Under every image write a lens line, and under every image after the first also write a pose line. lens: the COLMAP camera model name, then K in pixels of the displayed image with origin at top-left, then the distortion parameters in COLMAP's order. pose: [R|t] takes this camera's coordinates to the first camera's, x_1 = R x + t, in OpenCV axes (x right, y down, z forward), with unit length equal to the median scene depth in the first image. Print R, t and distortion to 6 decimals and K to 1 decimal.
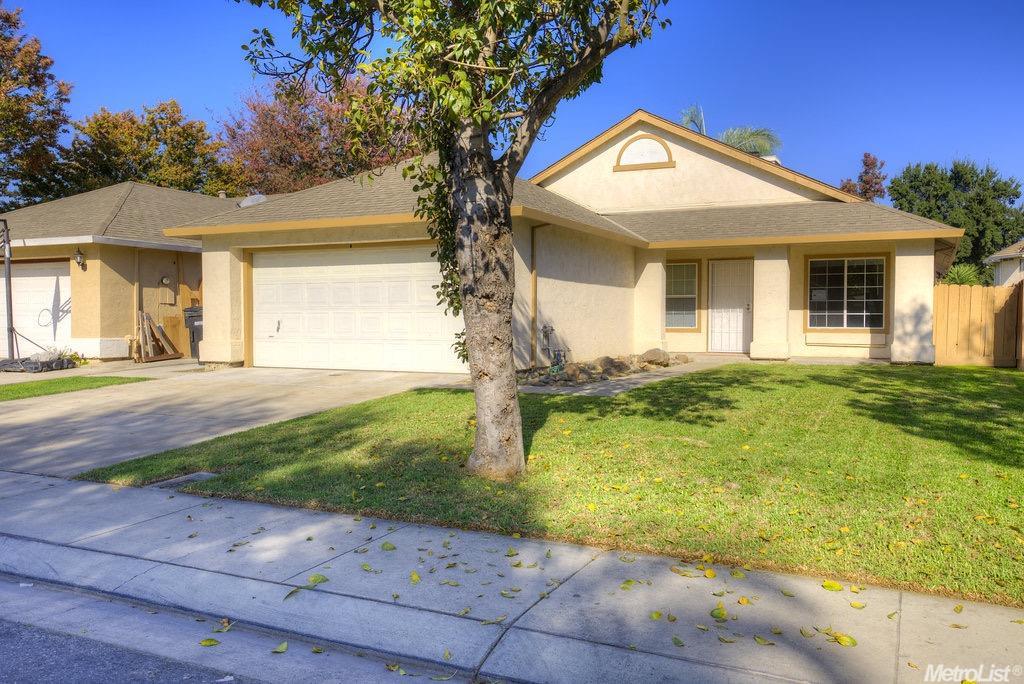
lens RADIAL K [[843.2, 0, 518.2], [0, 843.2, 340.9], [0, 0, 1]] dist [0.056145, 0.003629]
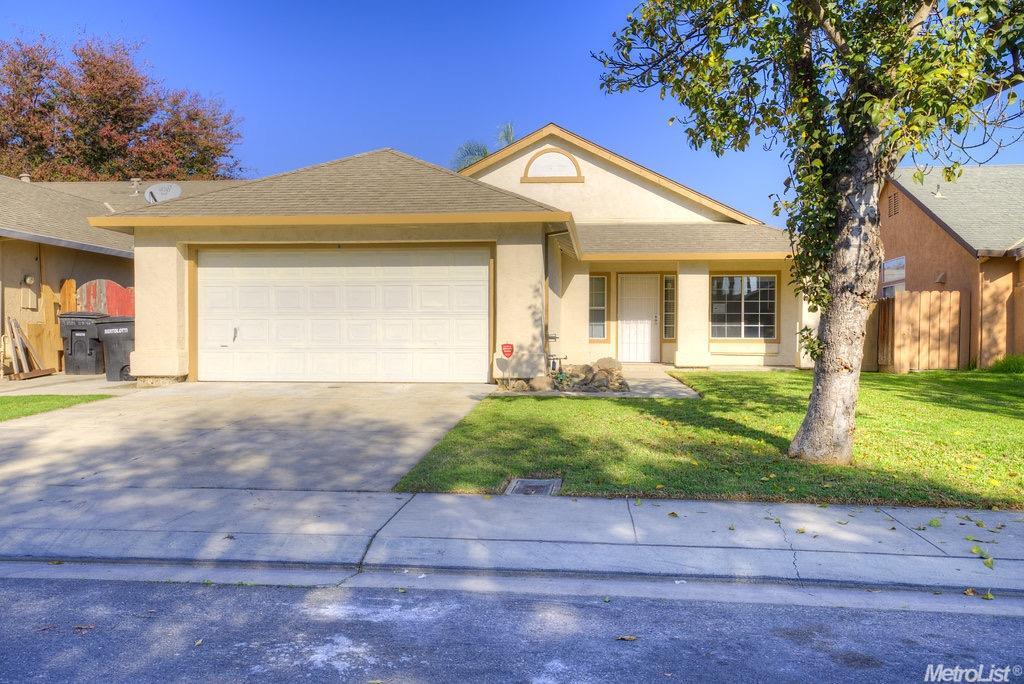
lens RADIAL K [[877.9, 0, 511.9], [0, 877.9, 341.5], [0, 0, 1]] dist [0.063054, -0.000583]
pose [[0.936663, 0.000092, 0.350233, -0.321586], [0.007430, 0.999770, -0.020132, 0.010242], [-0.350154, 0.021459, 0.936446, 0.041574]]
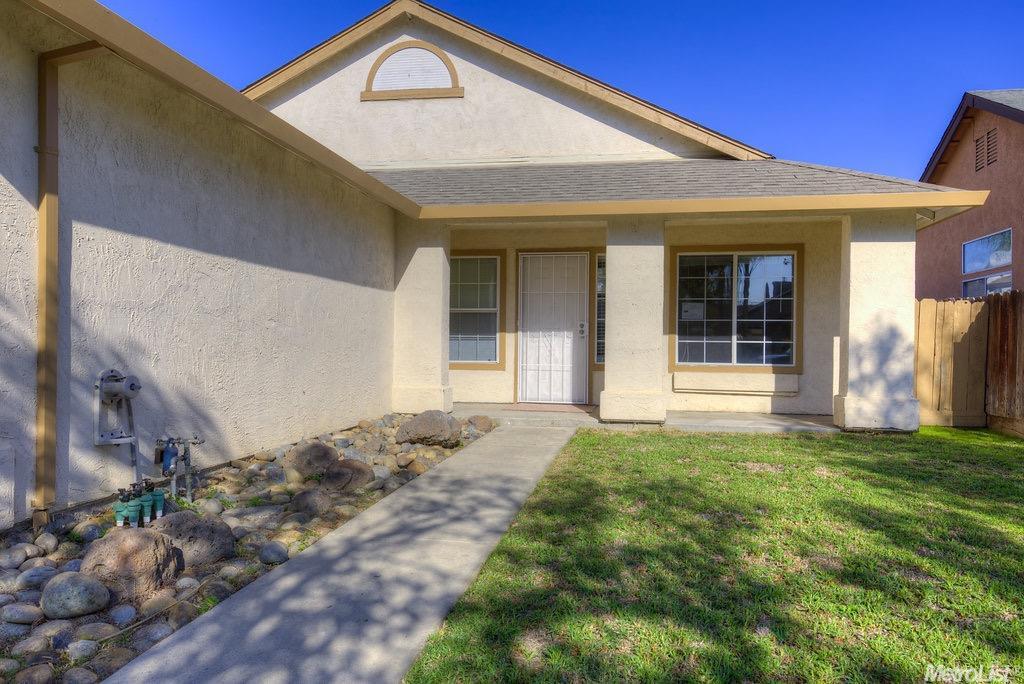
lens RADIAL K [[707.9, 0, 511.7], [0, 707.9, 351.4], [0, 0, 1]] dist [0.028940, -0.000973]
pose [[0.961380, 0.003840, 0.275198, 0.094335], [0.000071, 0.999899, -0.014203, -0.019171], [-0.275225, 0.013674, 0.961283, 0.598647]]
